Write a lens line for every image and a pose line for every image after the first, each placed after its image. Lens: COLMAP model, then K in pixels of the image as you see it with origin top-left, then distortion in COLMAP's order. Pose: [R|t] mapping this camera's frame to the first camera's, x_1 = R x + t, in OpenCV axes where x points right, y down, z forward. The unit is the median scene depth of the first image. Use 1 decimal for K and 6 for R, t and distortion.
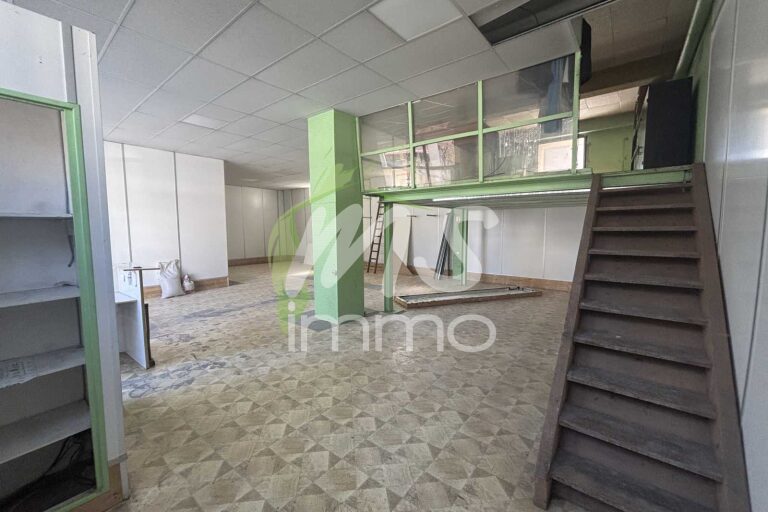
lens RADIAL K [[311.1, 0, 381.2], [0, 311.1, 250.9], [0, 0, 1]] dist [0.002960, 0.000265]
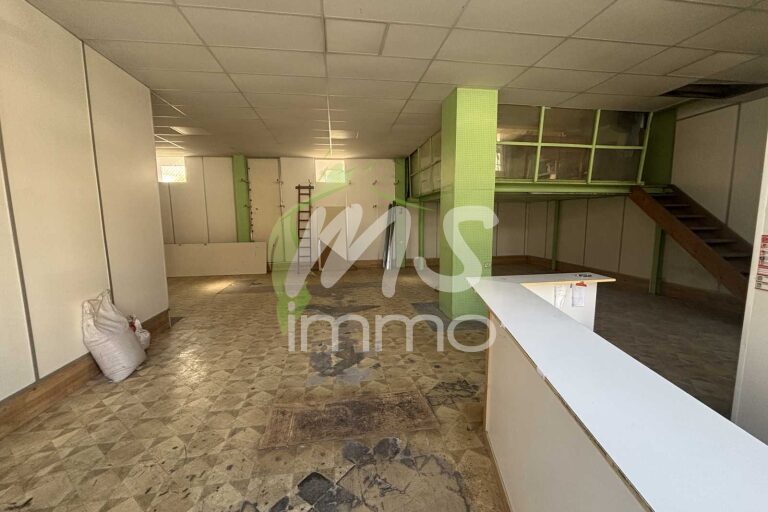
lens RADIAL K [[311.1, 0, 386.4], [0, 311.1, 254.8], [0, 0, 1]] dist [0.002960, 0.000265]
pose [[0.660225, -0.085671, 0.746166, -1.102922], [0.068923, 0.996192, 0.053394, -0.033186], [-0.747899, 0.016176, 0.663616, 0.628429]]
